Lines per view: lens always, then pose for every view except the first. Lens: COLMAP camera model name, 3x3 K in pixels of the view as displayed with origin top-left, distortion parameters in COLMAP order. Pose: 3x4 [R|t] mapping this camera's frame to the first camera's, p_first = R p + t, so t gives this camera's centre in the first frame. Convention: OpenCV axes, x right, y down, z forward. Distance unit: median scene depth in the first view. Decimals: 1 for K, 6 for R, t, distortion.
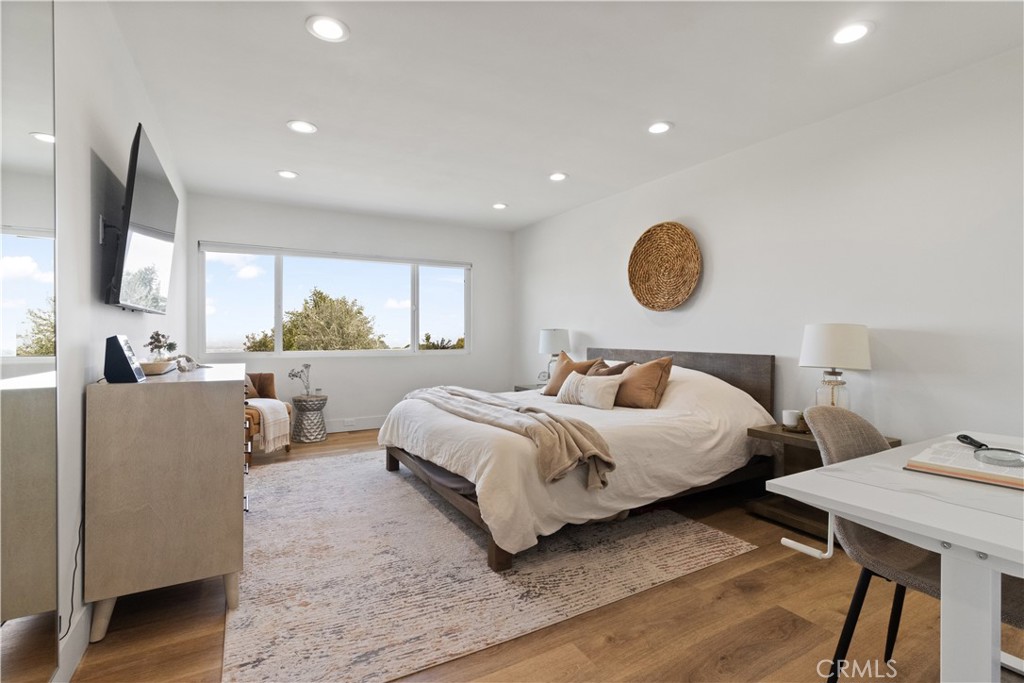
lens RADIAL K [[476.1, 0, 511.8], [0, 476.1, 338.5], [0, 0, 1]] dist [0.001242, -0.000404]
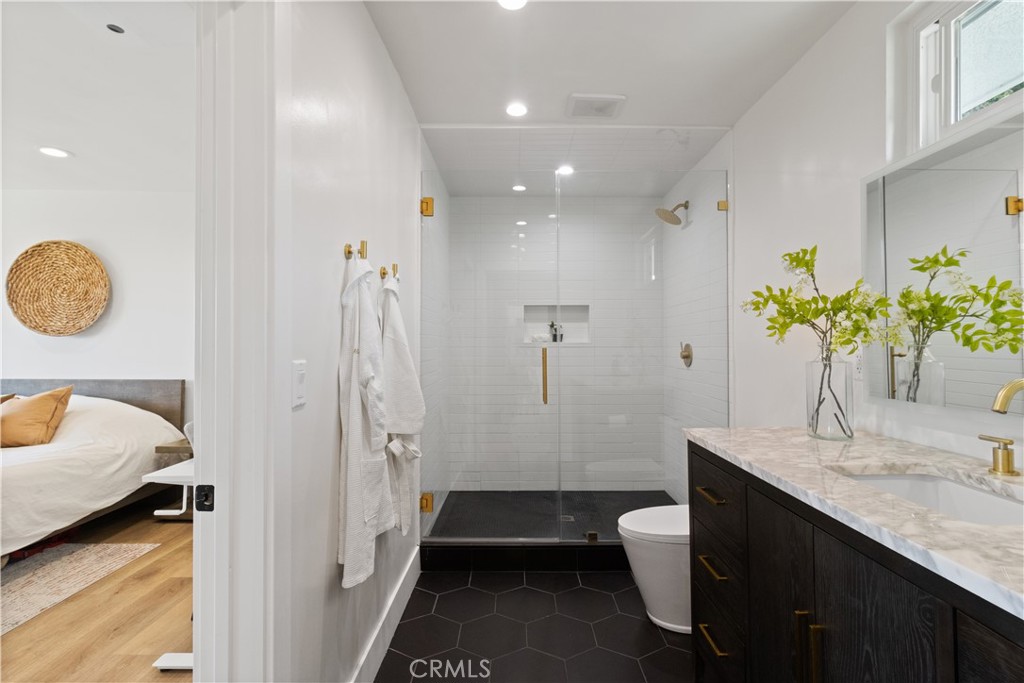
lens RADIAL K [[476.1, 0, 512.2], [0, 476.1, 343.4], [0, 0, 1]] dist [0.001242, -0.000404]
pose [[0.485875, 0.009655, 0.873975, -0.093039], [0.004321, 0.999900, -0.013448, -0.041055], [-0.874018, 0.010311, 0.485785, -0.317824]]
